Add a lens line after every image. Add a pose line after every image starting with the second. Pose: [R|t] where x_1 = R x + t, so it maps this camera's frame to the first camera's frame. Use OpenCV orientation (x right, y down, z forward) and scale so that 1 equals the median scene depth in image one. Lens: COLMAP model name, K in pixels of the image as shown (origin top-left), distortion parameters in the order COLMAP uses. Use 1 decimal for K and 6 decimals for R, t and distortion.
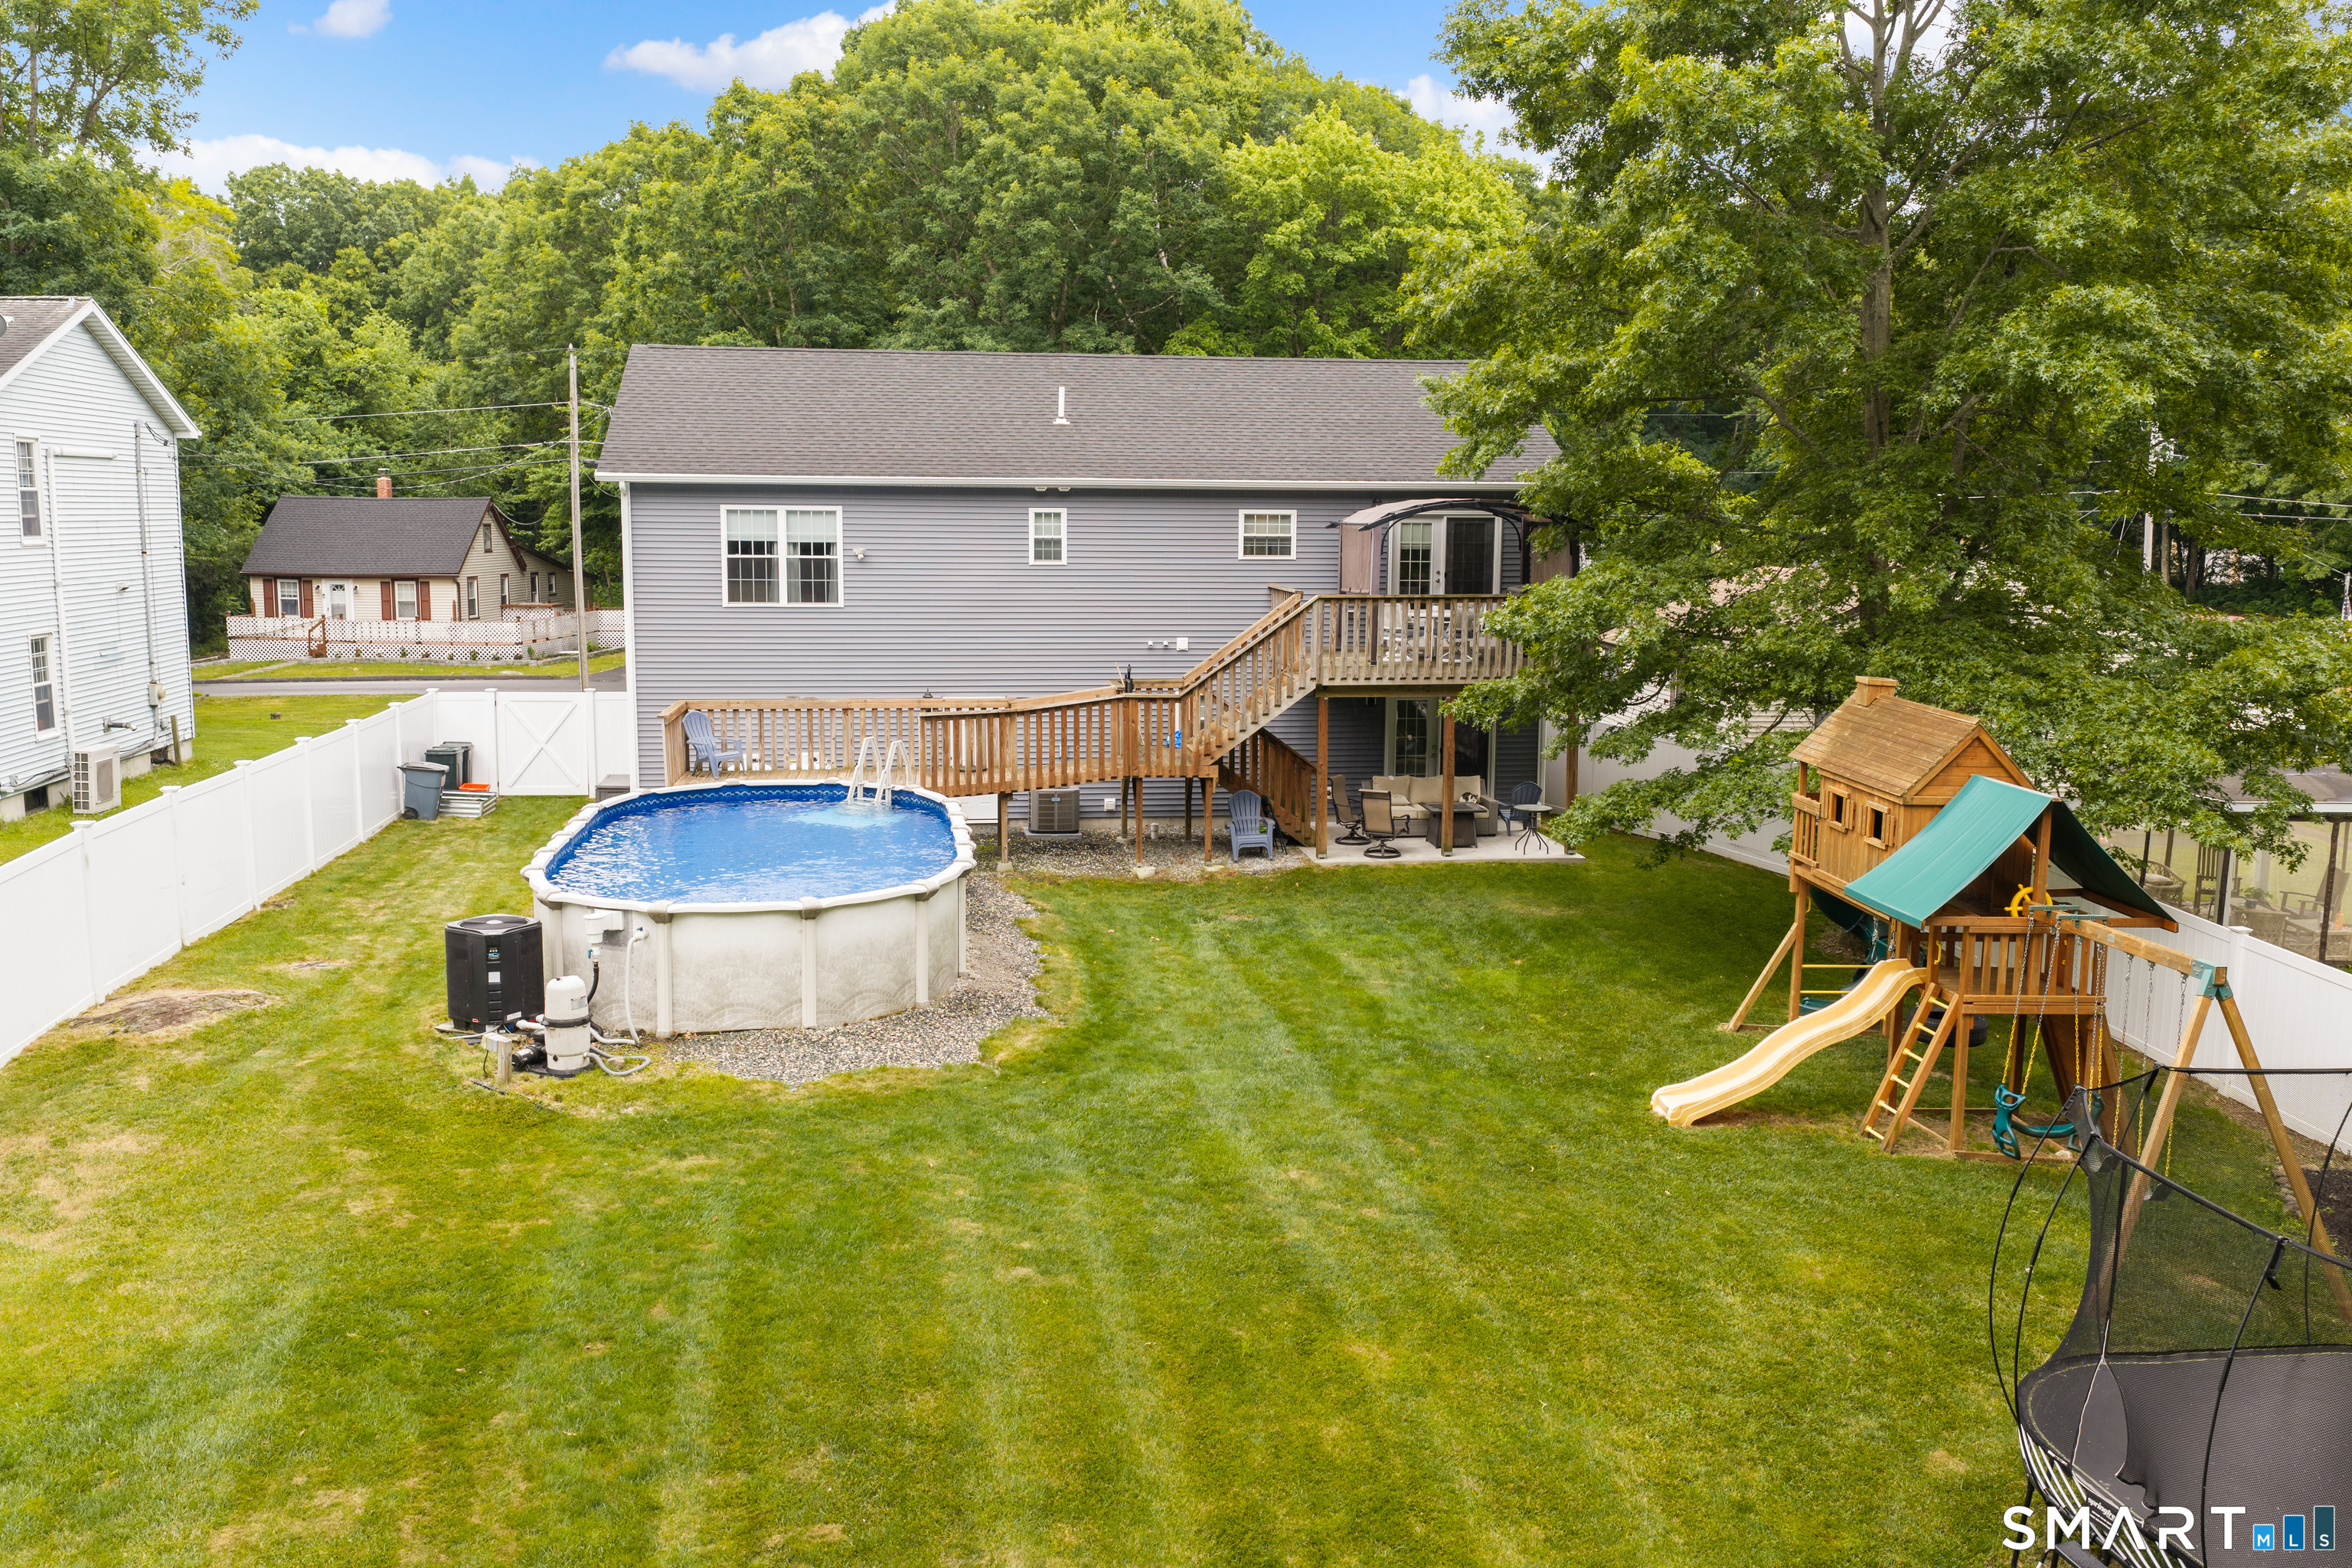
lens RADIAL K [[1955.0, 0, 1176.0], [0, 1955.0, 784.0], [0, 0, 1]] dist [0.075043, -0.134818]
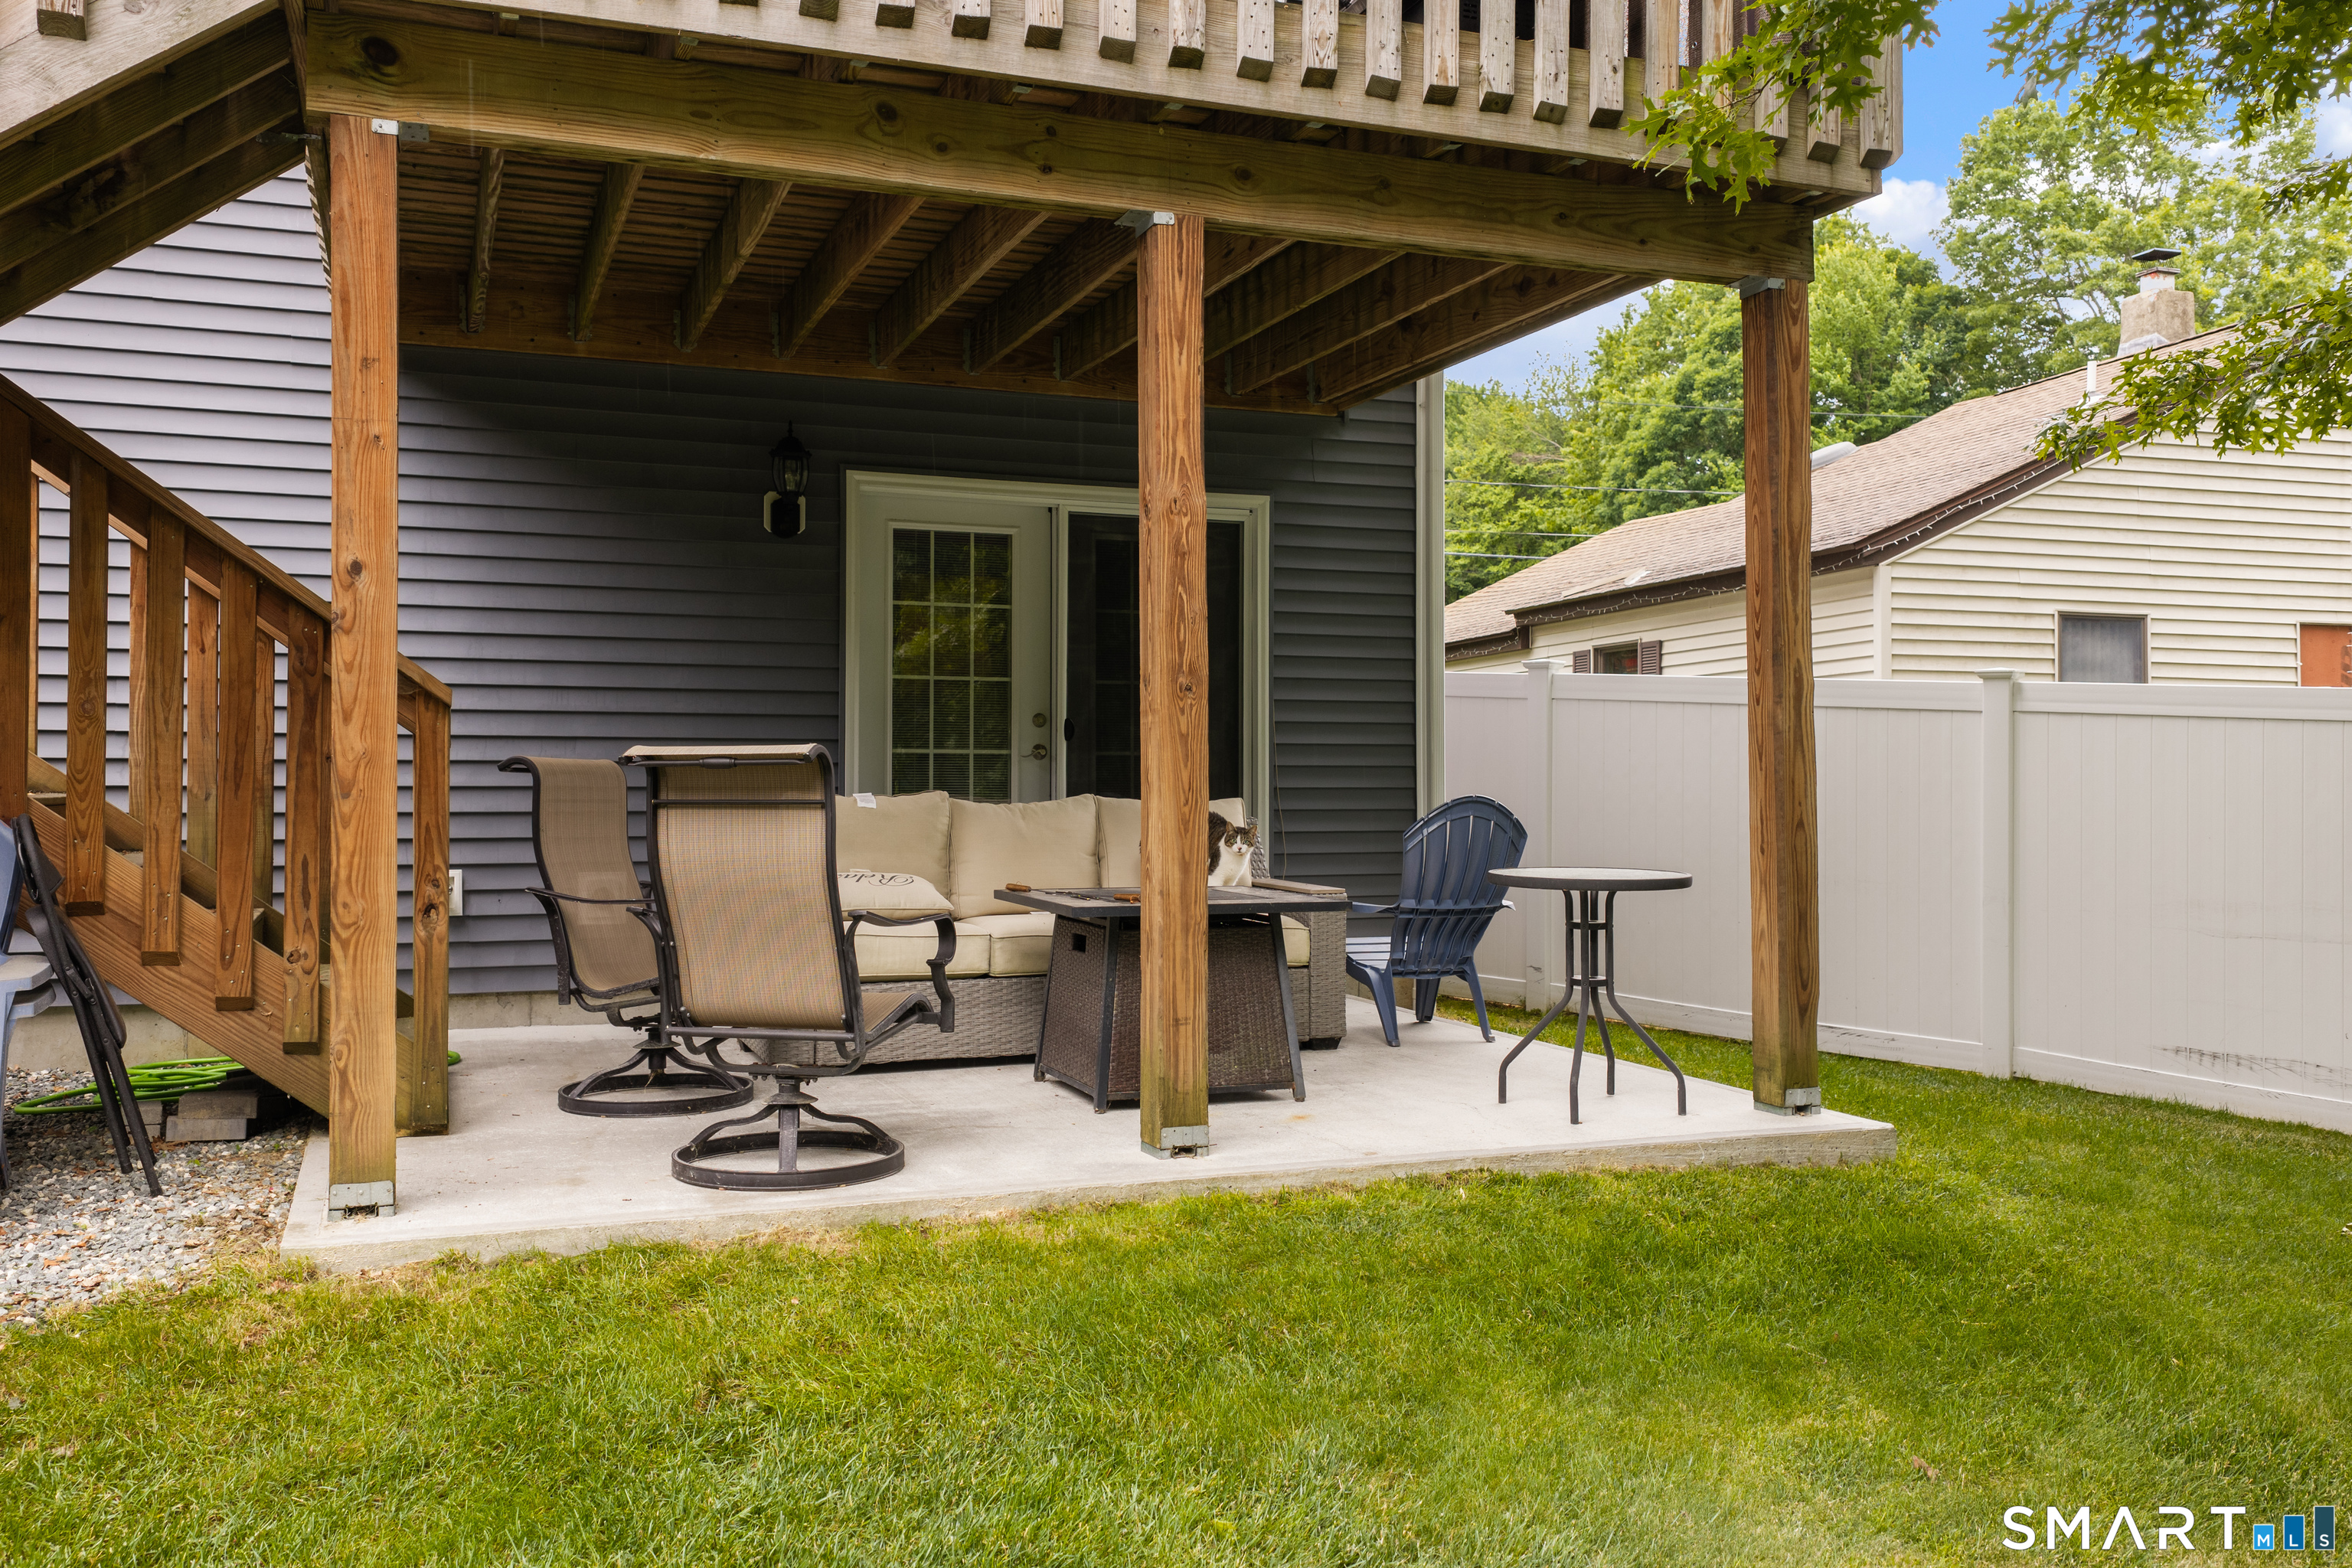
lens RADIAL K [[1955.0, 0, 1176.0], [0, 1955.0, 784.0], [0, 0, 1]] dist [0.075043, -0.134818]
pose [[0.973496, -0.006232, 0.228621, 0.098926], [0.038130, 0.990061, -0.135373, 0.027793], [-0.225505, 0.140502, 0.964057, 0.825725]]
